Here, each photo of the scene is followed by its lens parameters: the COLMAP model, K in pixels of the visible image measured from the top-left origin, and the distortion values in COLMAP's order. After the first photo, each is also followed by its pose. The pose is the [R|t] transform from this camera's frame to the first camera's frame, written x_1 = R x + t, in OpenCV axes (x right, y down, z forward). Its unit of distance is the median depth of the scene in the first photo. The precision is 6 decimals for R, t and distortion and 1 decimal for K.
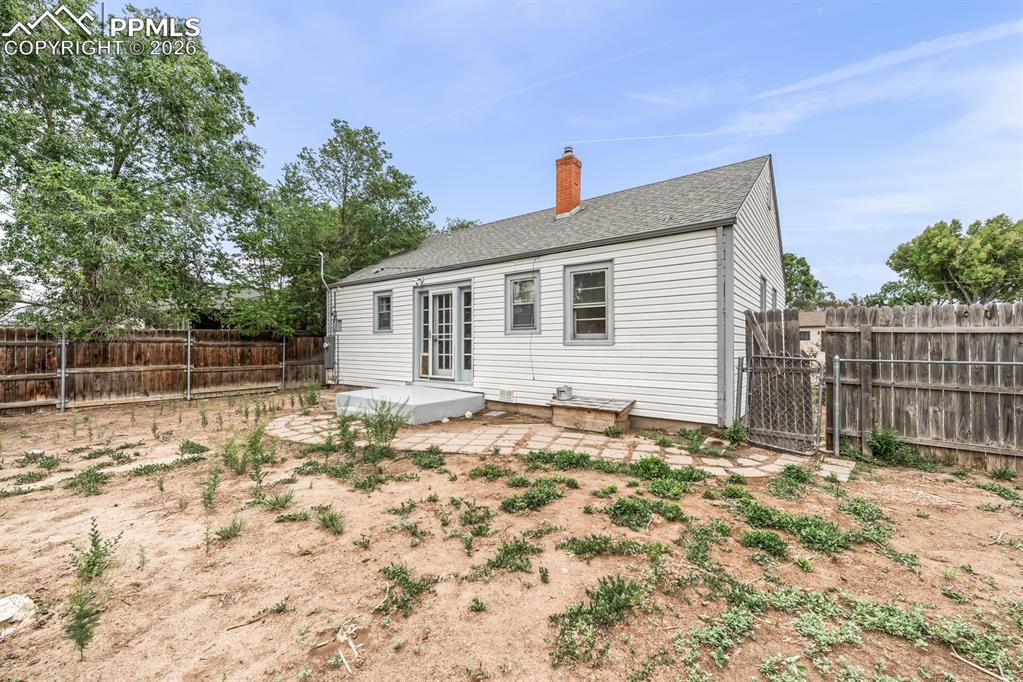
lens RADIAL K [[412.8, 0, 516.9], [0, 412.8, 338.6], [0, 0, 1]] dist [-0.000736, -0.000500]
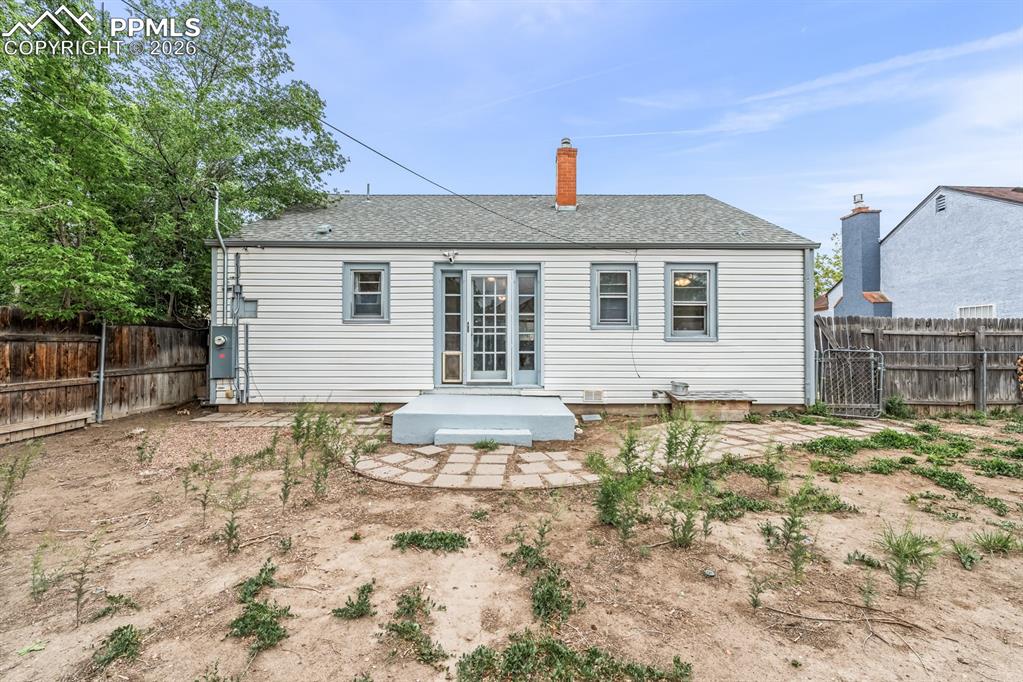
lens RADIAL K [[412.8, 0, 511.9], [0, 412.8, 345.4], [0, 0, 1]] dist [-0.000736, -0.000500]
pose [[0.792144, 0.000378, 0.610334, -0.631109], [-0.012085, 0.999813, 0.015067, 0.011775], [-0.610215, -0.019311, 0.792001, 0.340192]]
